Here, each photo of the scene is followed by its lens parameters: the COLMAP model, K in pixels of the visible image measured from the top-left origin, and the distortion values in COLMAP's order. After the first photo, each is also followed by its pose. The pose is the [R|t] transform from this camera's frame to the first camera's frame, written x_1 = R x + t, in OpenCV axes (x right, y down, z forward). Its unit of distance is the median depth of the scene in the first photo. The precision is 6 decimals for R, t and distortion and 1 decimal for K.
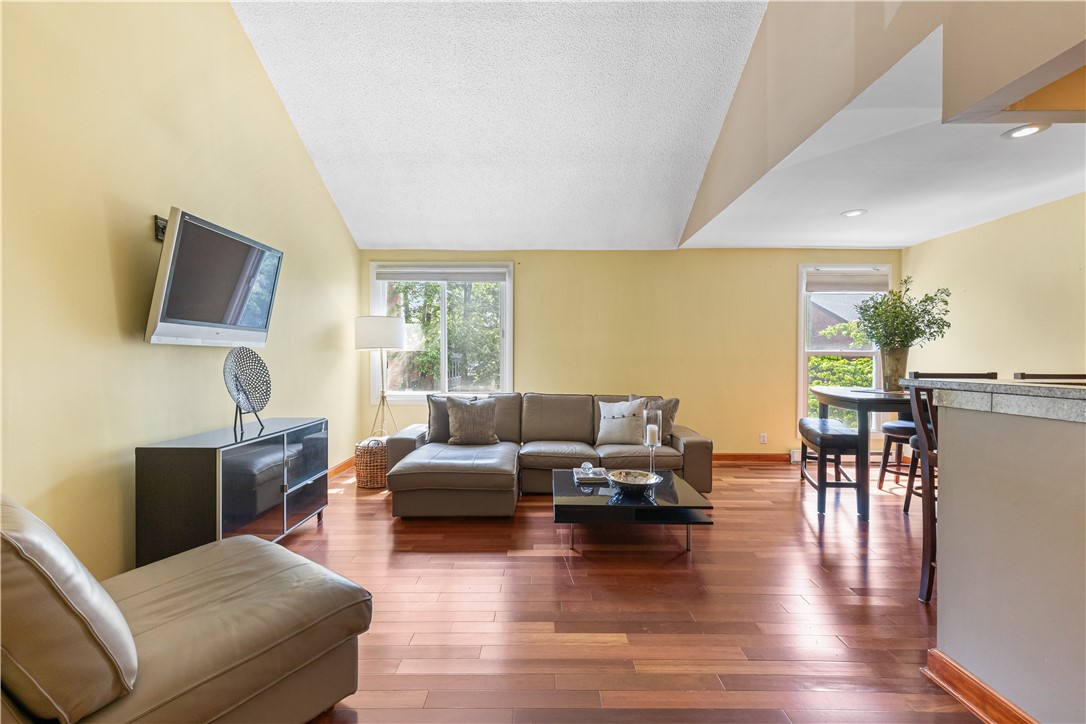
lens RADIAL K [[486.7, 0, 543.0], [0, 486.7, 362.0], [0, 0, 1]] dist [-0.001486, -0.000404]
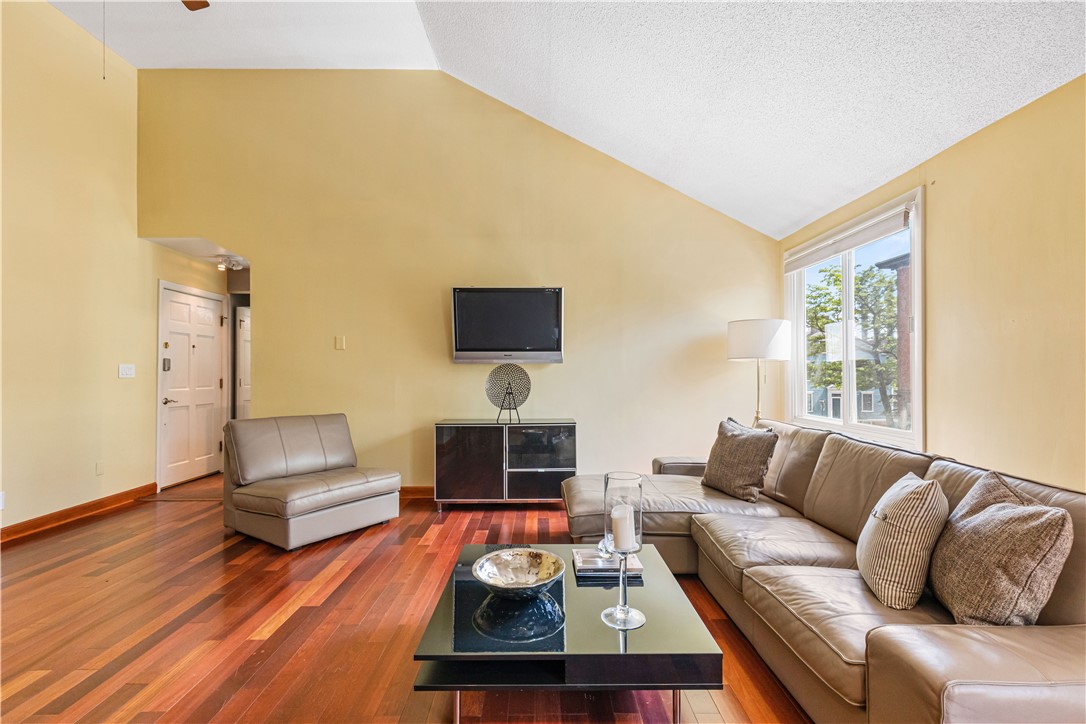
lens RADIAL K [[484.7, 0, 545.2], [0, 484.7, 370.8], [0, 0, 1]] dist [0.000612, 0.000039]
pose [[0.020289, -0.002784, -0.999790, 0.541687], [-0.004897, 0.999984, -0.002884, -0.003180], [0.999782, 0.004955, 0.020275, 0.705286]]
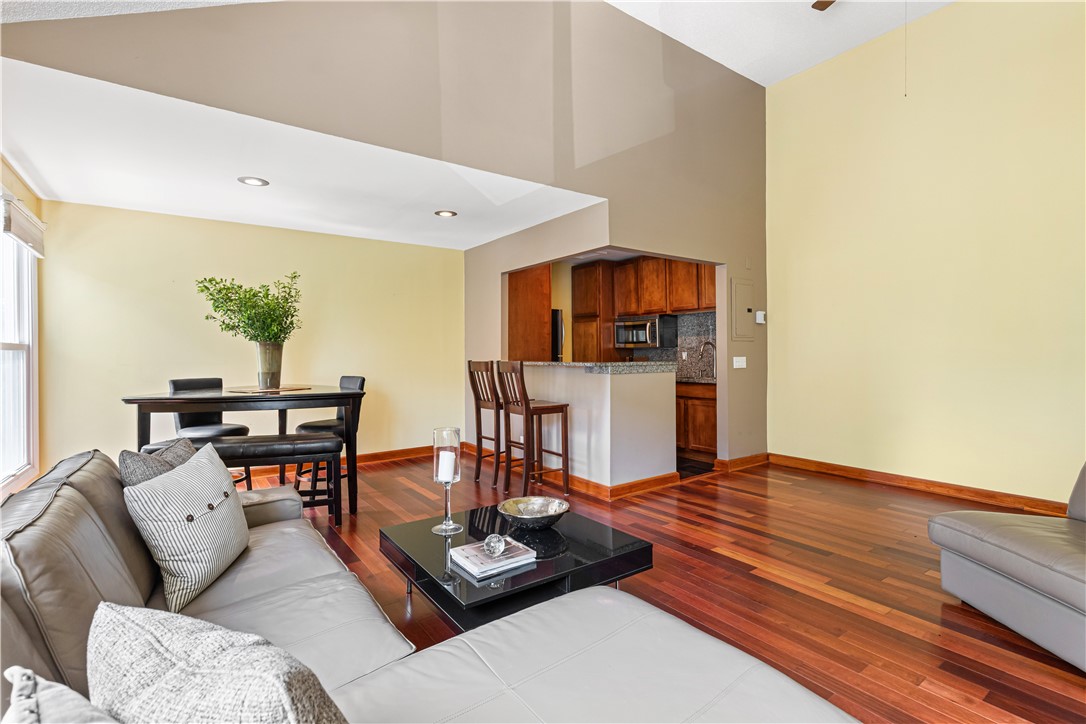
lens RADIAL K [[503.4, 0, 538.2], [0, 503.4, 347.2], [0, 0, 1]] dist [0.000188, -0.000015]
pose [[-0.587057, 0.007238, 0.809513, -0.321728], [0.008697, 0.999959, -0.002634, -0.010648], [-0.809499, 0.005495, -0.587096, 1.013379]]
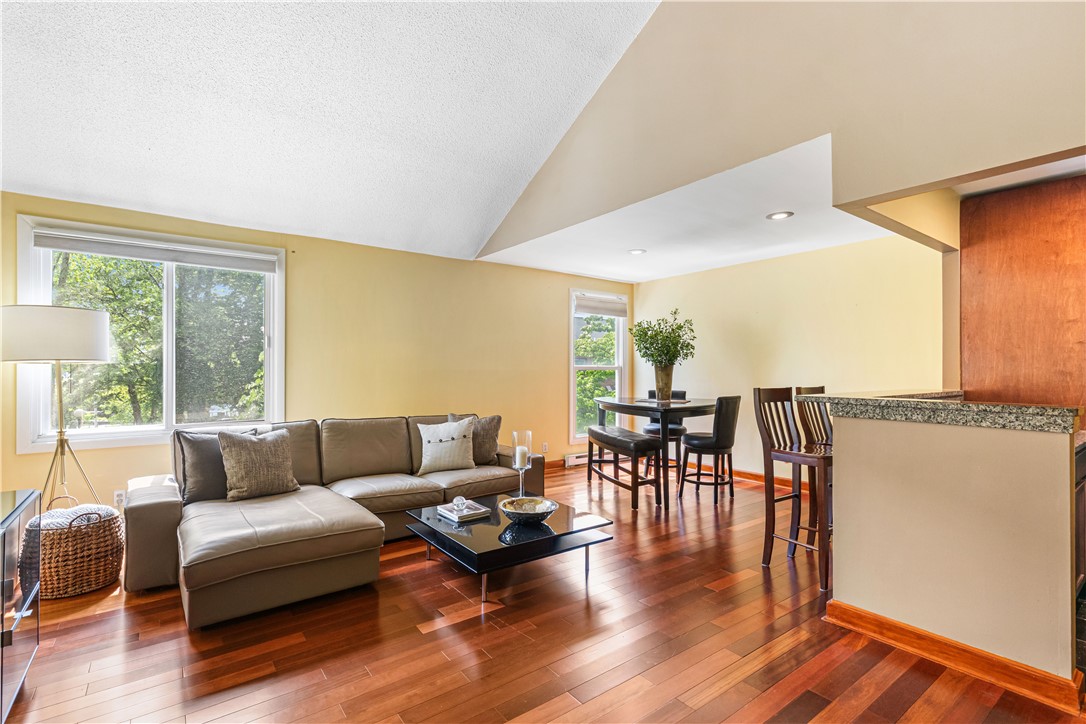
lens RADIAL K [[500.3, 0, 544.2], [0, 500.3, 365.7], [0, 0, 1]] dist [0.001571, 0.000047]
pose [[0.797252, 0.003117, 0.603638, -0.255619], [0.003433, 0.999947, -0.009698, -0.014722], [-0.603636, 0.009804, 0.797200, 0.149804]]
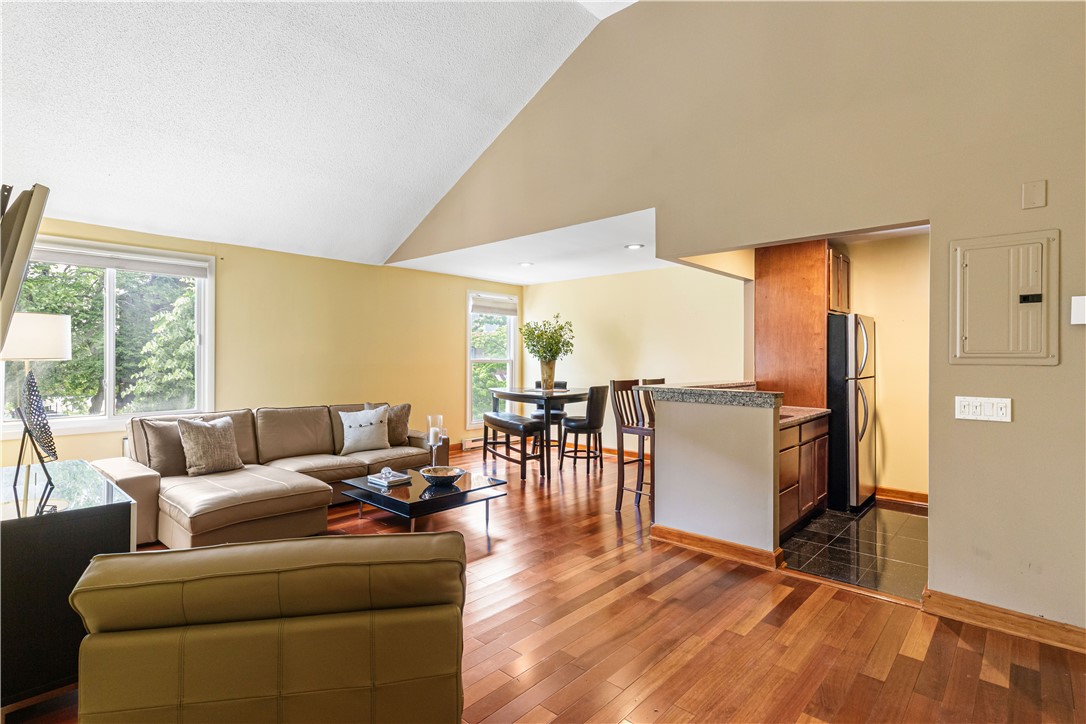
lens RADIAL K [[530.2, 0, 513.2], [0, 530.2, 356.6], [0, 0, 1]] dist [0.000716, -0.000018]
pose [[0.693090, 0.001213, 0.720850, -0.446162], [0.001145, 0.999995, -0.002784, -0.031461], [-0.720850, 0.002756, 0.693085, -0.029475]]
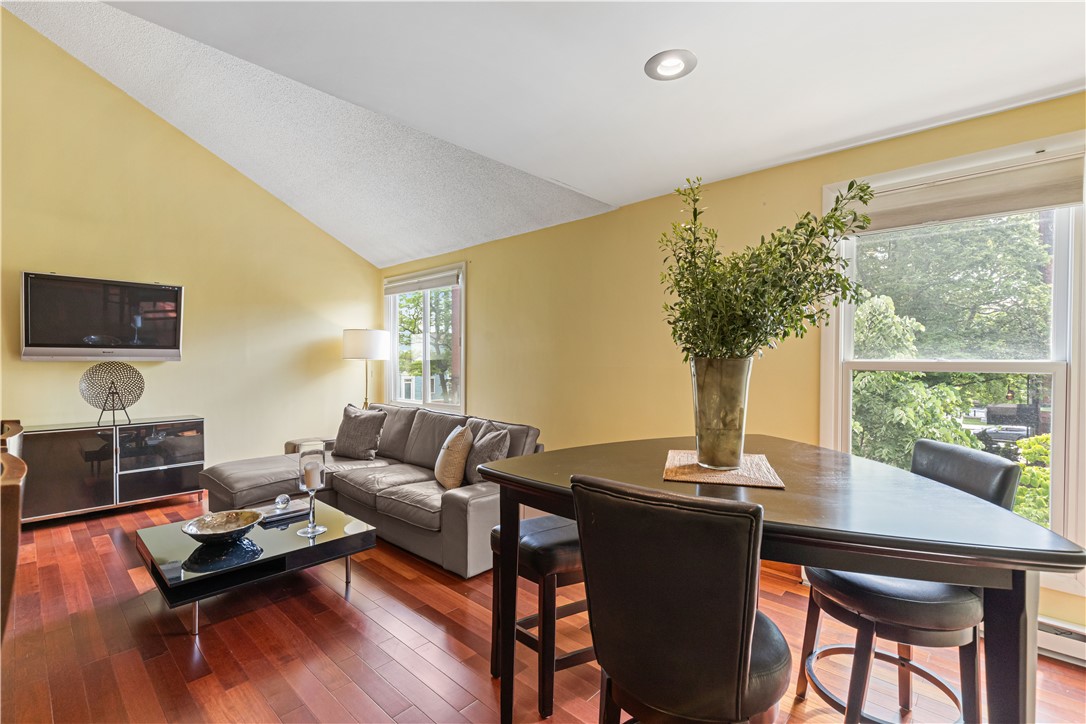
lens RADIAL K [[475.4, 0, 540.3], [0, 475.4, 364.8], [0, 0, 1]] dist [0.002377, 0.000188]
pose [[0.740037, 0.008733, -0.672510, 0.761761], [-0.008033, 0.999959, 0.004146, -0.023319], [0.672518, 0.002334, 0.740077, 0.534819]]
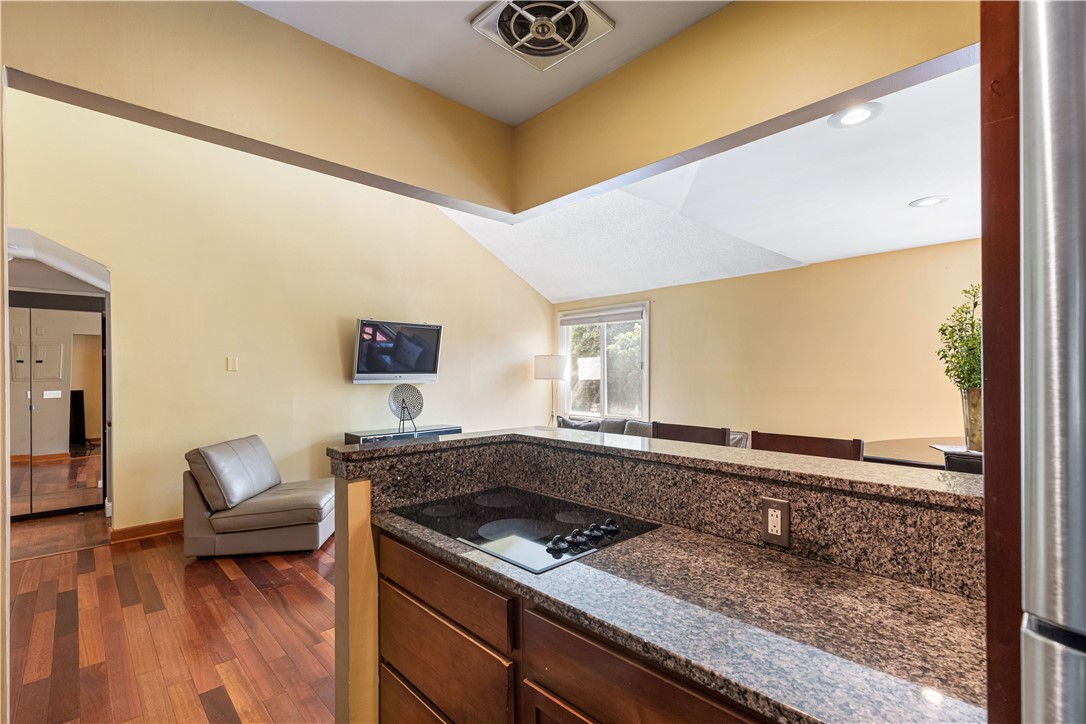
lens RADIAL K [[484.7, 0, 545.2], [0, 484.7, 370.8], [0, 0, 1]] dist [0.000612, 0.000039]
pose [[0.688102, -0.006364, -0.725586, 0.691981], [-0.003156, 0.999926, -0.011762, -0.038687], [0.725607, 0.010384, 0.688031, 0.086436]]
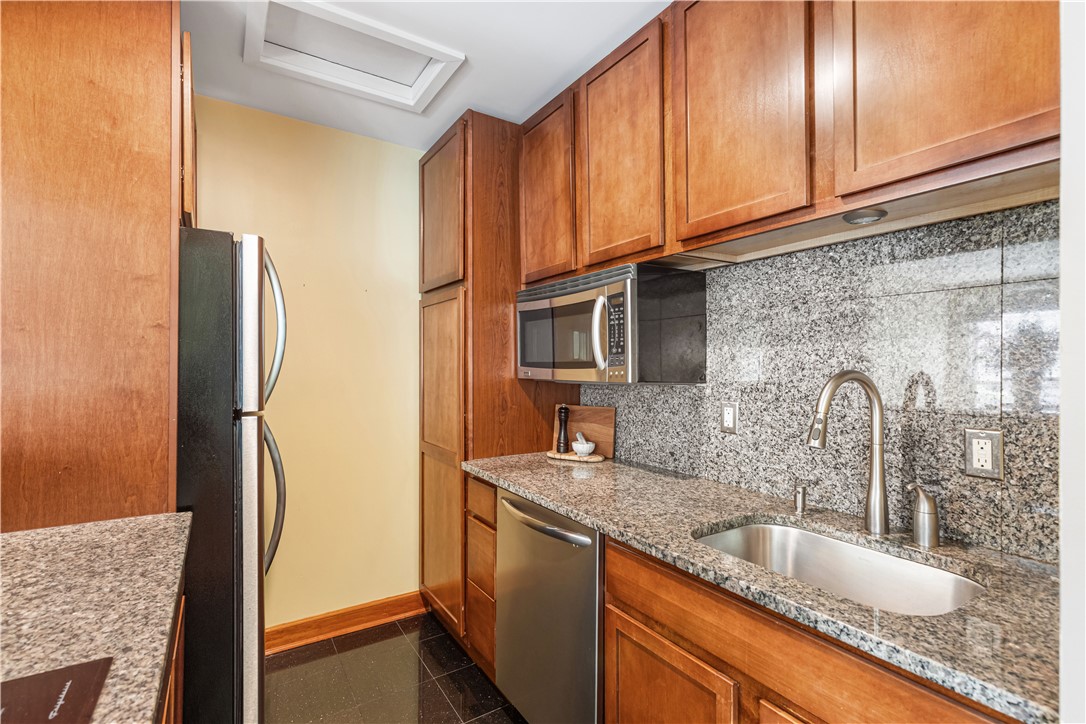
lens RADIAL K [[500.3, 0, 544.2], [0, 500.3, 365.7], [0, 0, 1]] dist [0.001571, 0.000047]
pose [[-0.545530, -0.004312, 0.838080, 0.308293], [-0.000211, 0.999987, 0.005008, -0.026436], [-0.838091, 0.002555, -0.545524, 0.217543]]
